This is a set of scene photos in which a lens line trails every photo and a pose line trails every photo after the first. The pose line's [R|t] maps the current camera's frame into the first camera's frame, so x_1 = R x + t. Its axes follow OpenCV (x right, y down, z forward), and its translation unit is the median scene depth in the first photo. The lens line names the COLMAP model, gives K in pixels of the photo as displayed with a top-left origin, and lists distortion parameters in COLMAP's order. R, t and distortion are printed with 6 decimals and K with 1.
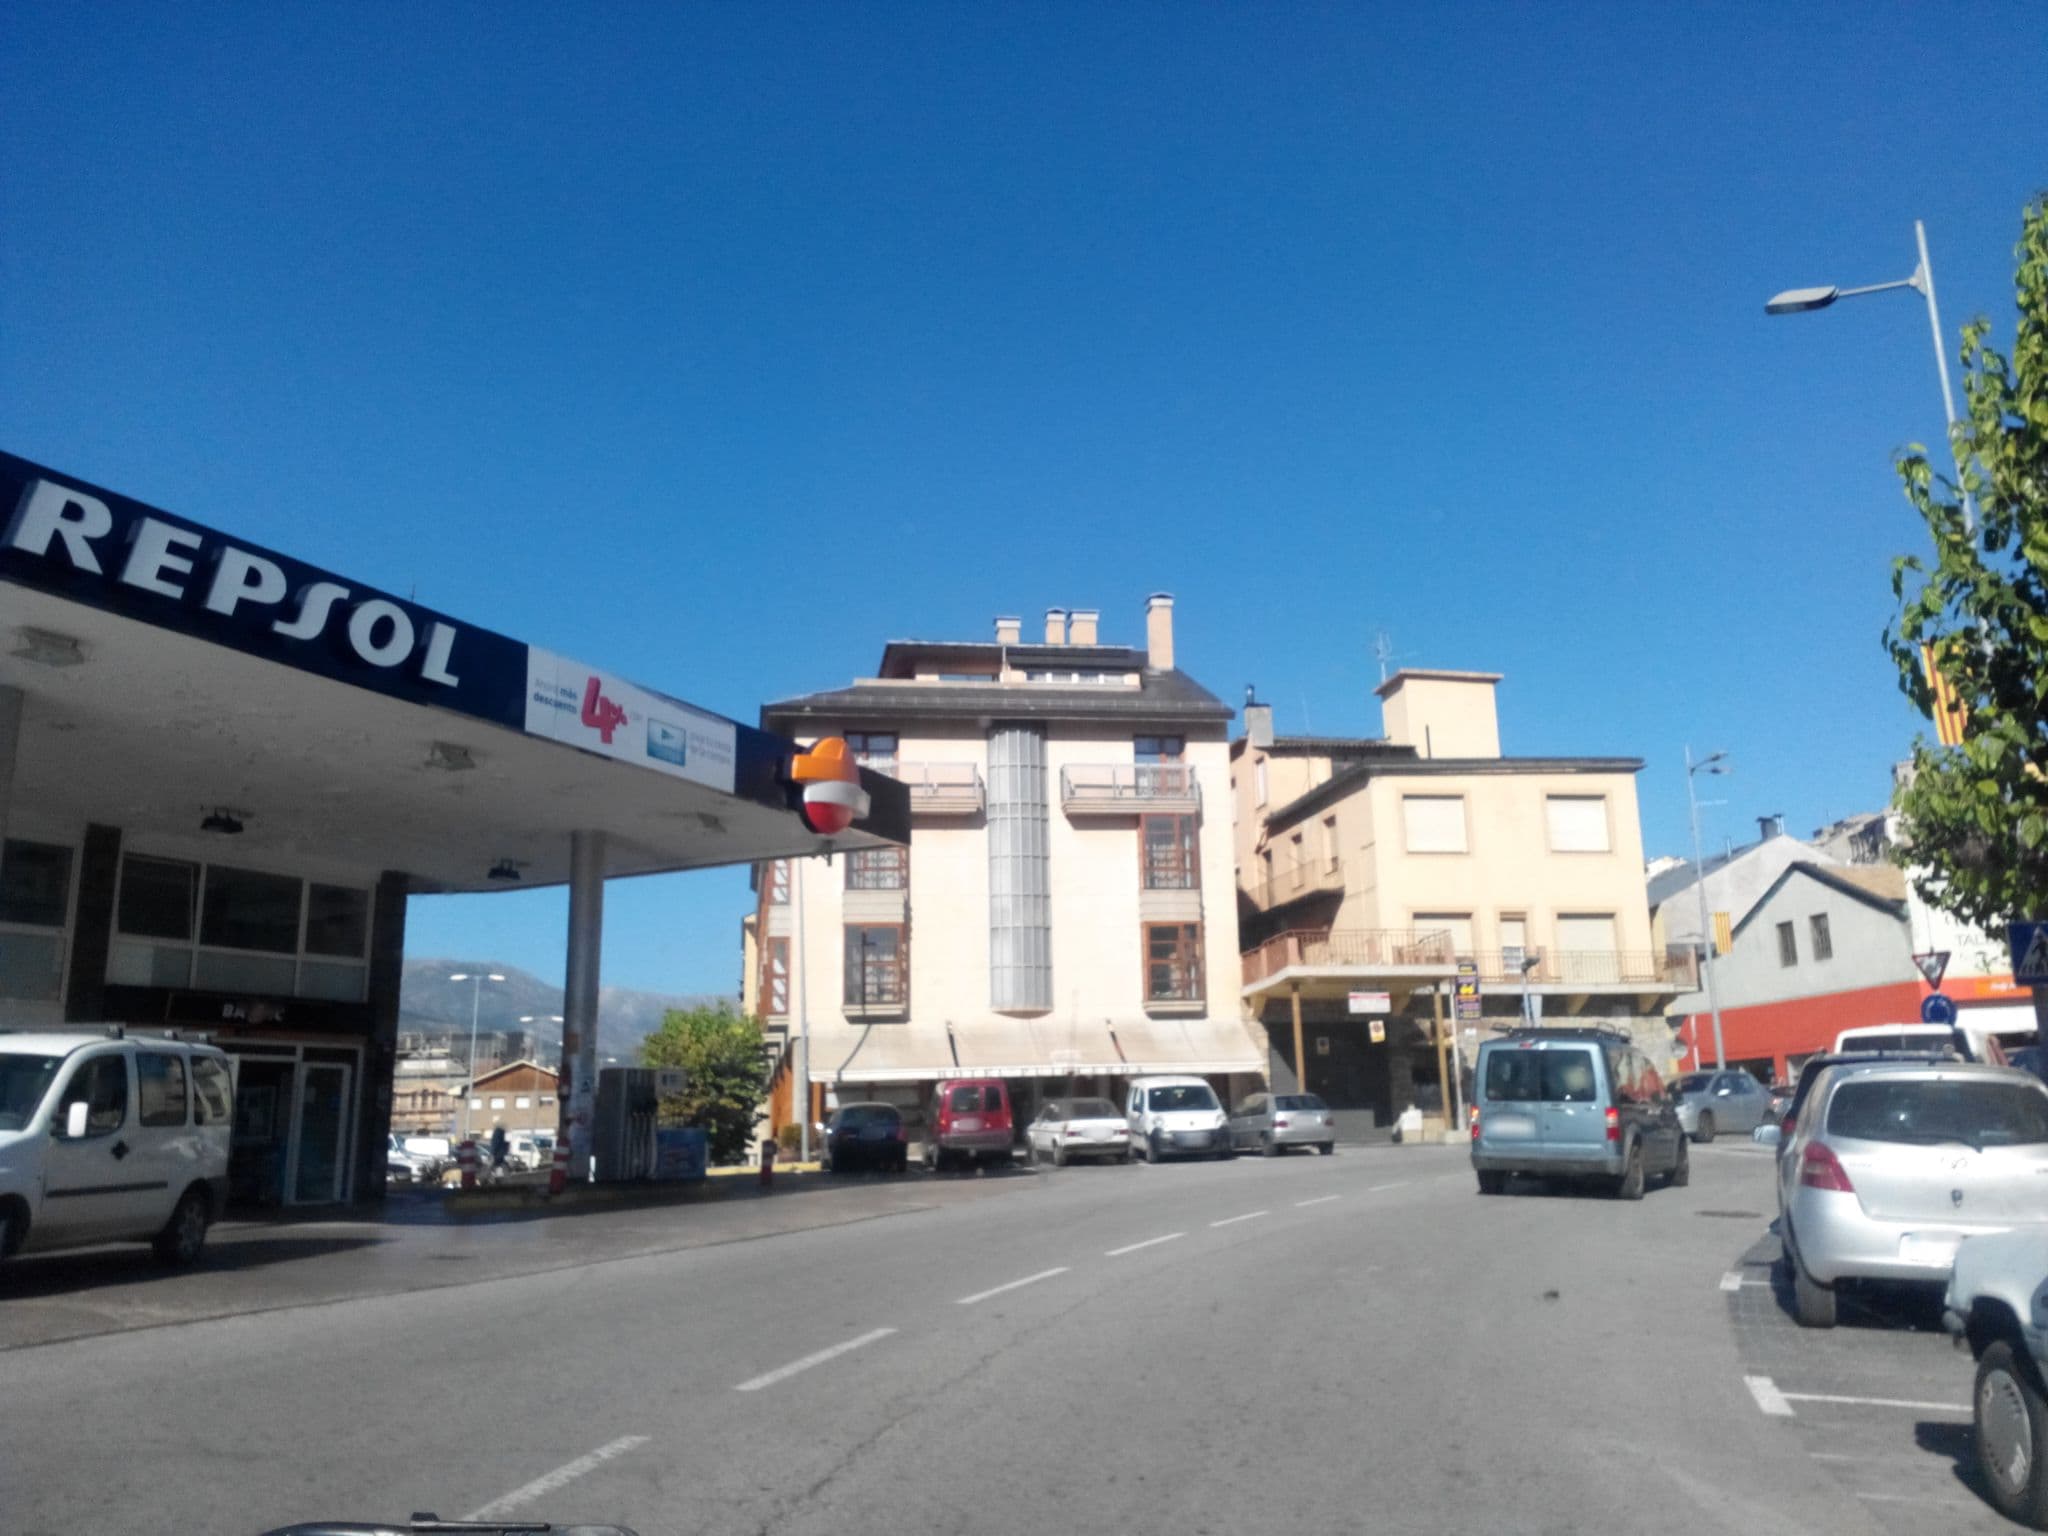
lens RADIAL K [[1566.3, 0, 1051.3], [0, 1566.3, 763.4], [0, 0, 1]] dist [-0.003018, 0.001242]
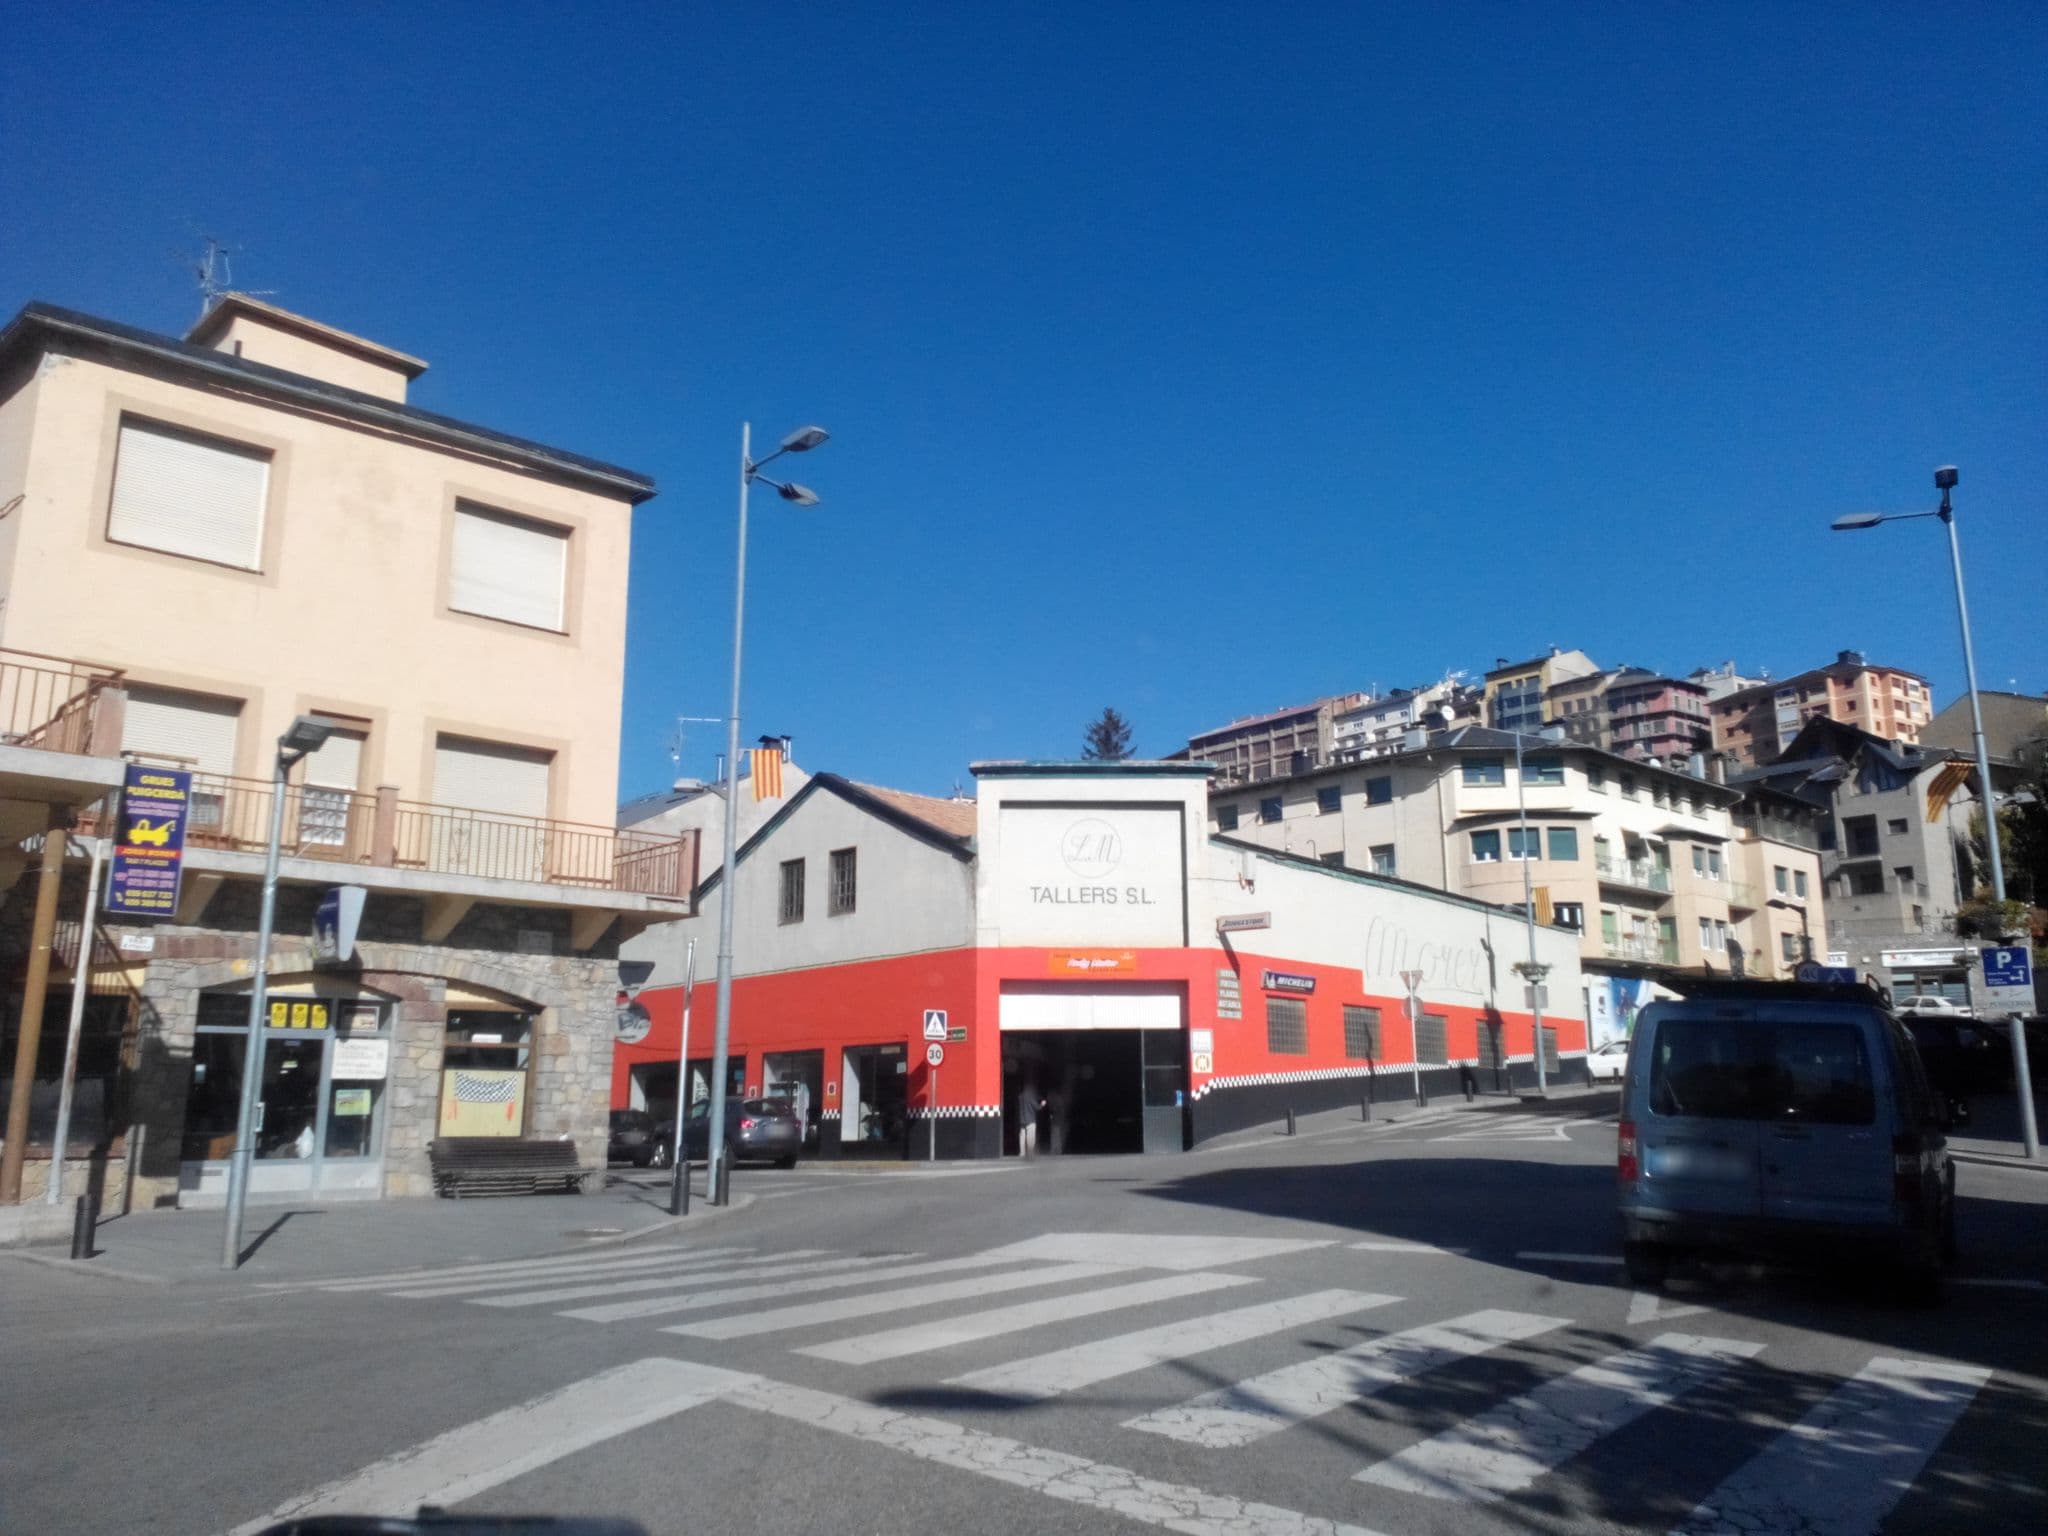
lens RADIAL K [[1572.0, 0, 1024.0], [0, 1572.0, 768.0], [0, 0, 1]] dist [0.001868, -0.003368]
pose [[0.801292, 0.145024, 0.580430, 0.182239], [-0.145843, 0.988257, -0.045585, 0.099066], [-0.580225, -0.048125, 0.813033, 0.485642]]
